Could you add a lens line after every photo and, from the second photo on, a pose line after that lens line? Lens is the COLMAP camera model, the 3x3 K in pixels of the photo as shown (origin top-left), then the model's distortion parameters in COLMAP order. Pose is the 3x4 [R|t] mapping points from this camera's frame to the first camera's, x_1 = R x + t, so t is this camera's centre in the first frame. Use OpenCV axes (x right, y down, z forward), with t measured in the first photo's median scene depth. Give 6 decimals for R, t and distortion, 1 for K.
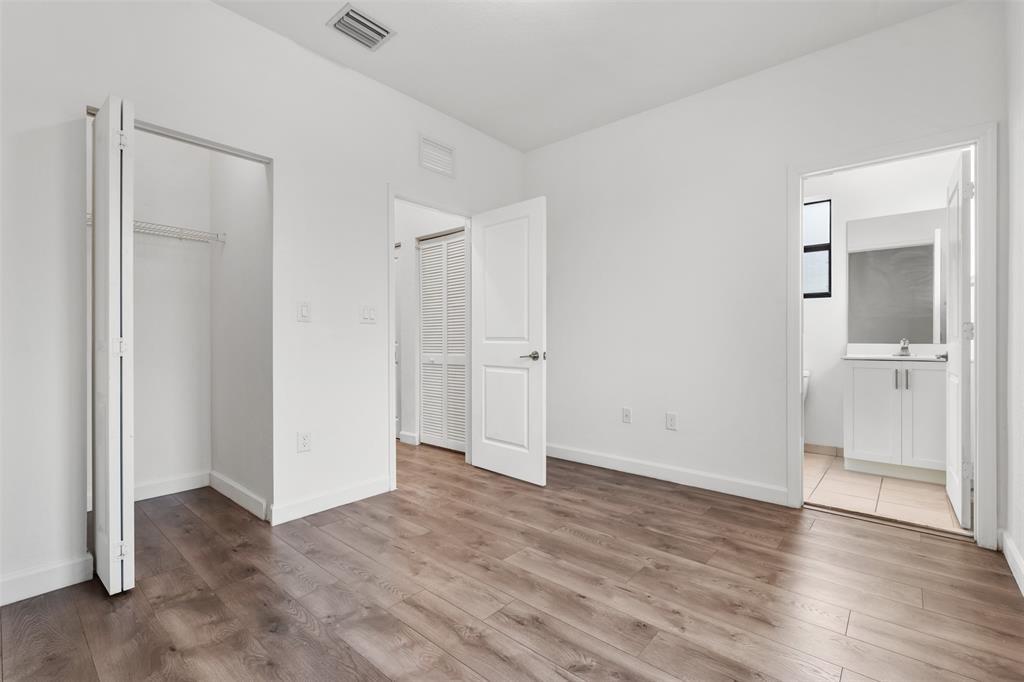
lens RADIAL K [[454.5, 0, 511.1], [0, 454.5, 342.4], [0, 0, 1]] dist [-0.006678, 0.001894]
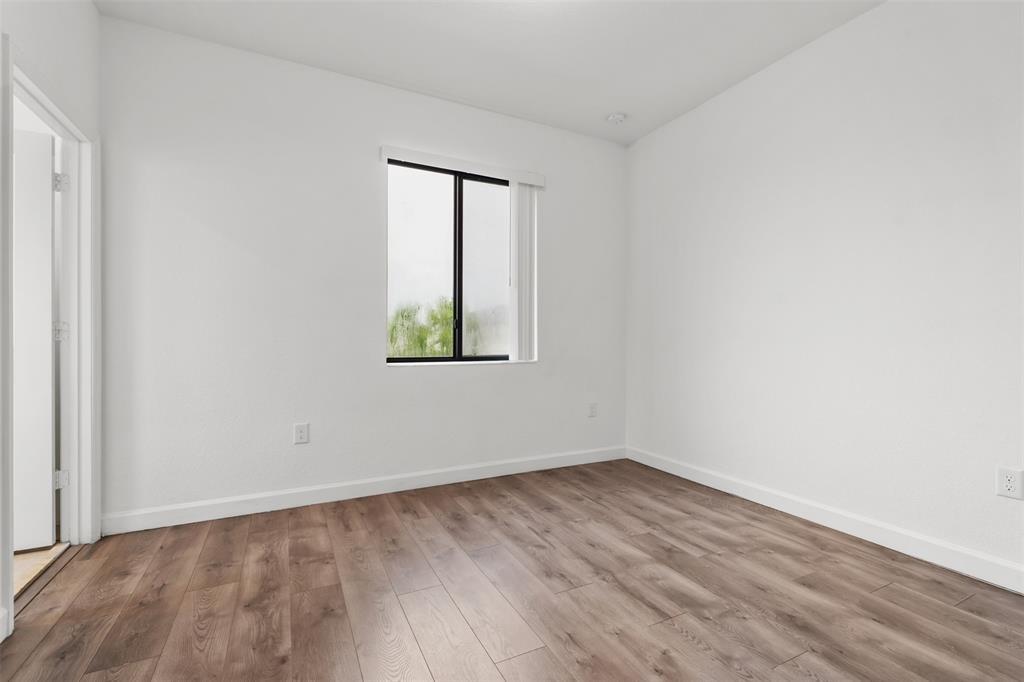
lens RADIAL K [[454.5, 0, 507.4], [0, 454.5, 341.9], [0, 0, 1]] dist [-0.006678, 0.001894]
pose [[-0.921829, -0.000349, 0.387596, -0.295102], [0.003211, 0.999958, 0.008537, -0.015204], [-0.387583, 0.009114, -0.921790, 2.040289]]
